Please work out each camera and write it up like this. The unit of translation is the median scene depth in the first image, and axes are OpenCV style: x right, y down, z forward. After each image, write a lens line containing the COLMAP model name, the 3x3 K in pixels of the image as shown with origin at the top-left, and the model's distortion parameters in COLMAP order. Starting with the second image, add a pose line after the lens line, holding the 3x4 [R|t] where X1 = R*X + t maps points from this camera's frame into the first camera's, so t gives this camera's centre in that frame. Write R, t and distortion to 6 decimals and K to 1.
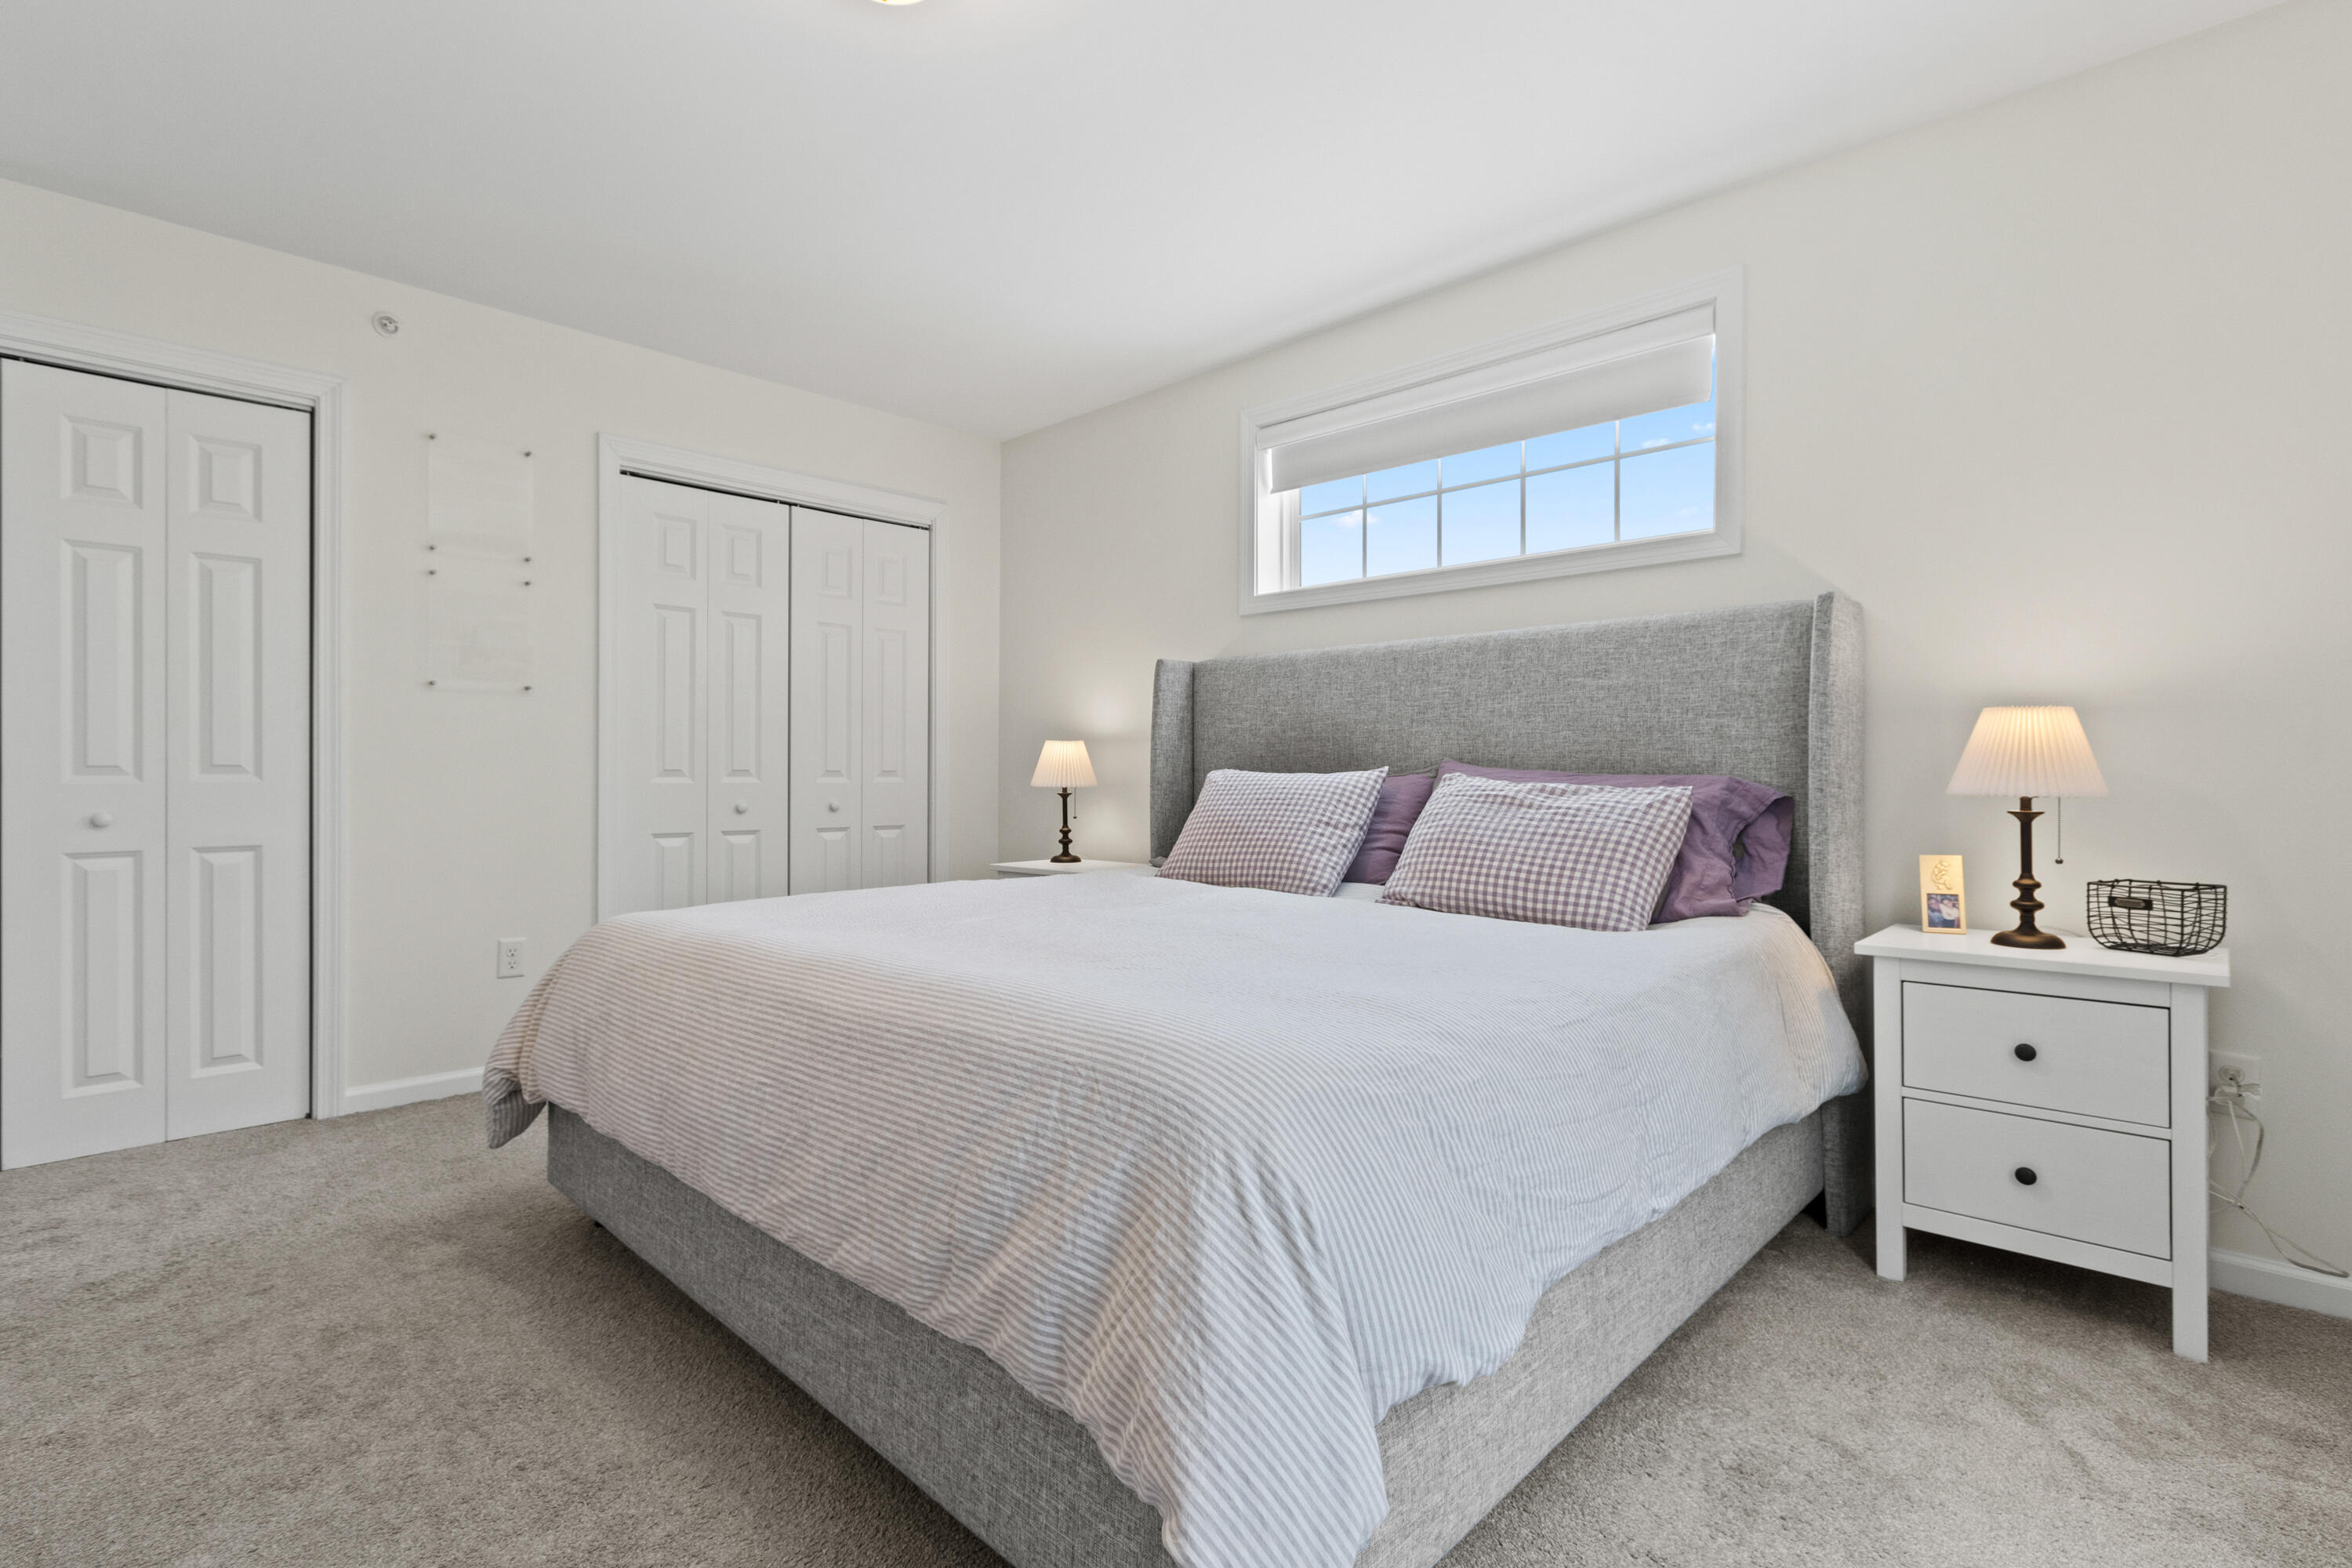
lens RADIAL K [[1093.2, 0, 1207.8], [0, 1093.2, 765.8], [0, 0, 1]] dist [0.000013, 0.000129]
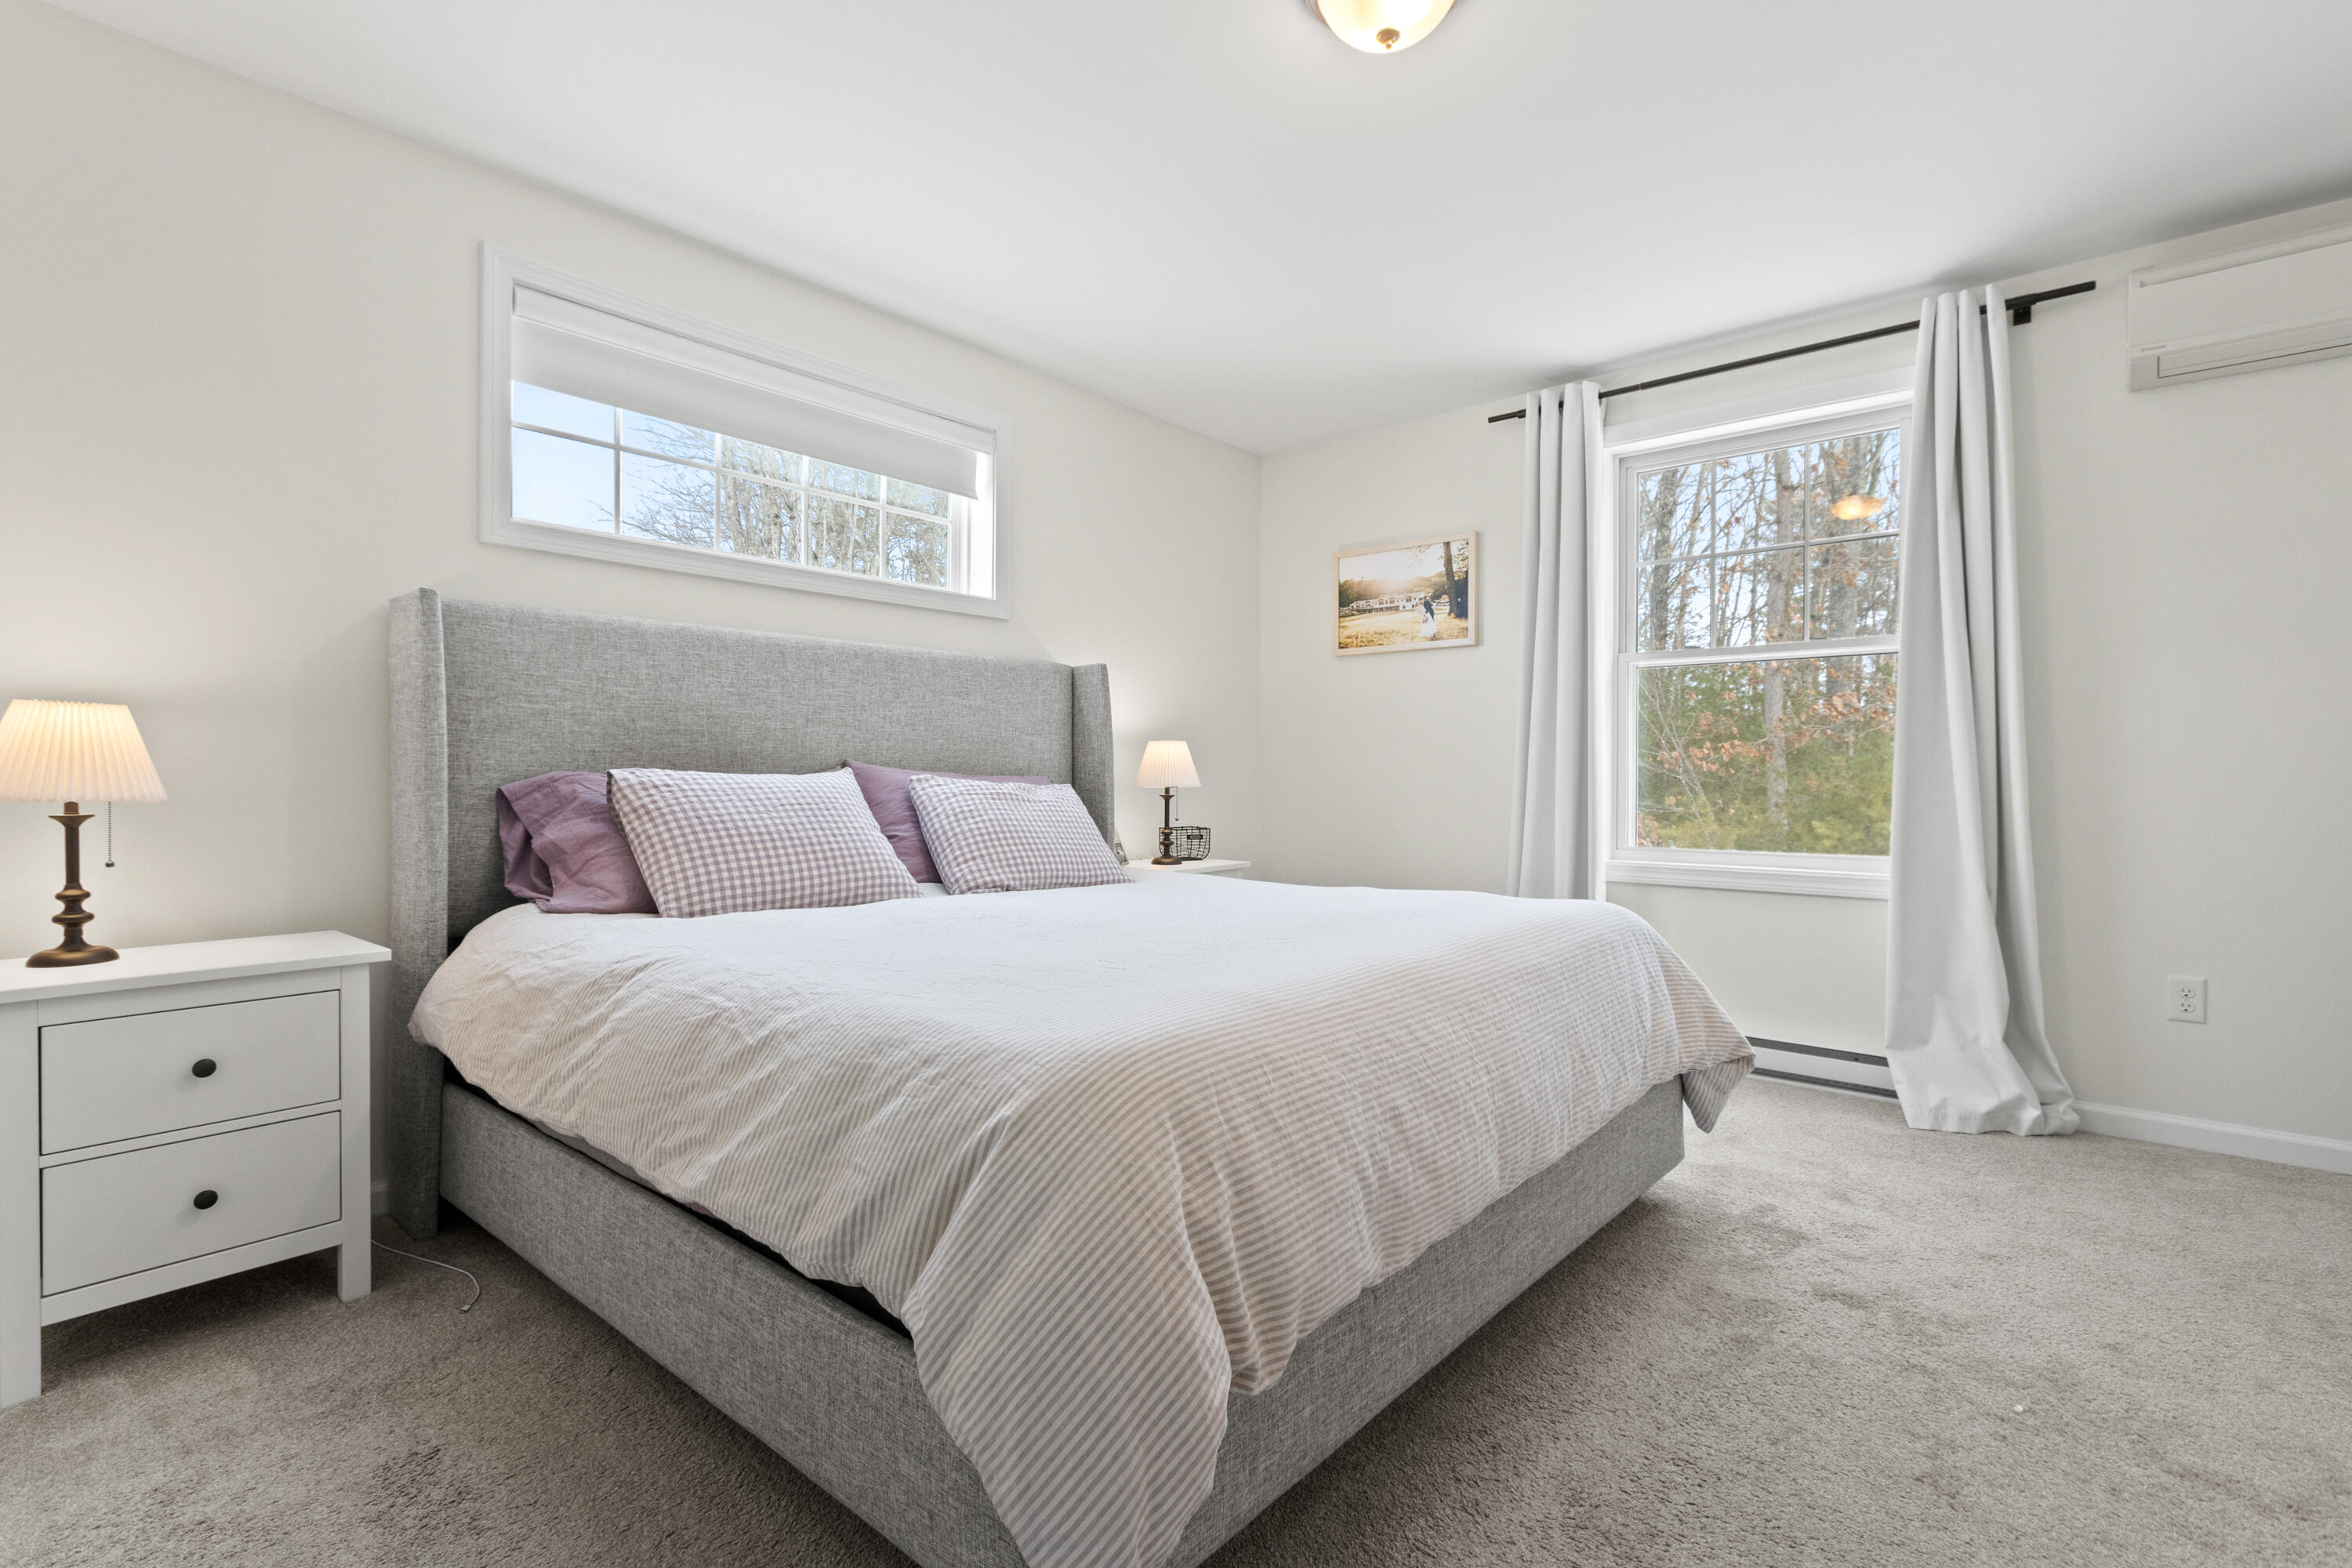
lens RADIAL K [[1048.3, 0, 1136.5], [0, 1048.3, 785.5], [0, 0, 1]] dist [0.004625, 0.000413]
pose [[0.001107, -0.010072, 0.999949, -0.729222], [-0.008517, 0.999913, 0.010081, 0.004902], [-0.999963, -0.008528, 0.001022, 0.688401]]
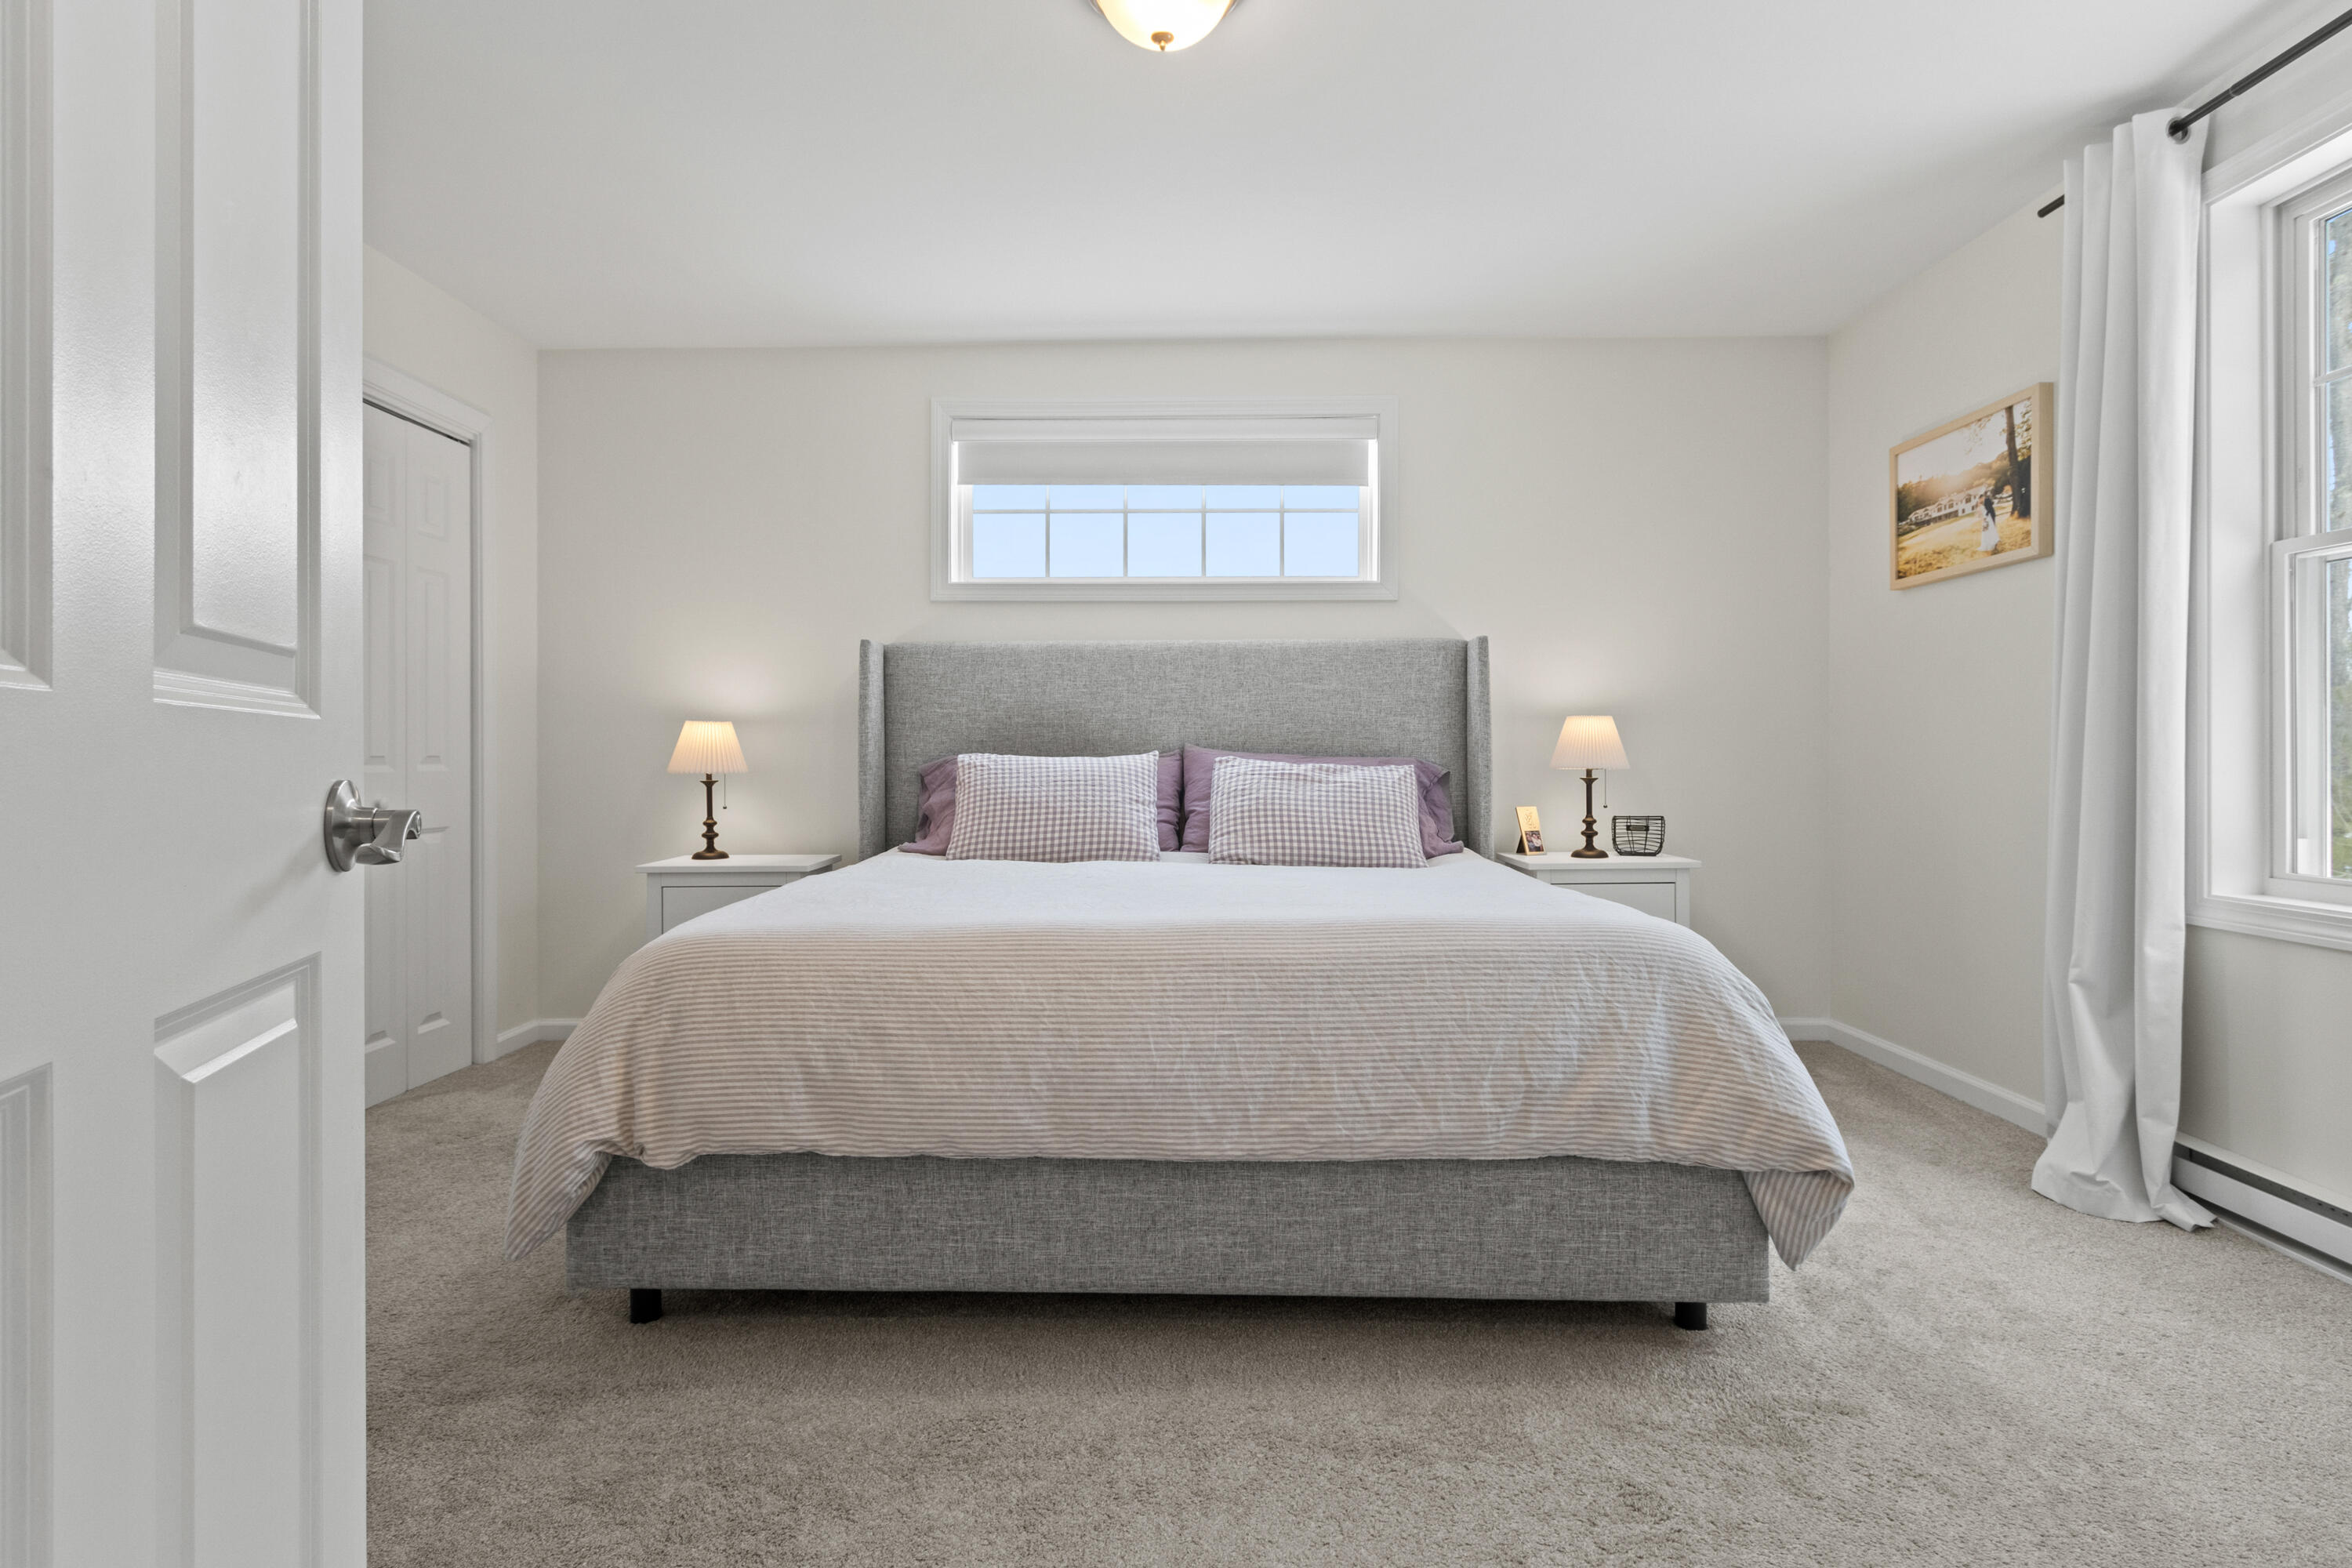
lens RADIAL K [[1113.5, 0, 1166.4], [0, 1113.5, 752.5], [0, 0, 1]] dist [0.004094, 0.000444]
pose [[0.741507, 0.001603, 0.670944, -0.579760], [-0.001057, 0.999999, -0.001221, 0.003845], [-0.670945, 0.000196, 0.741507, 0.109196]]
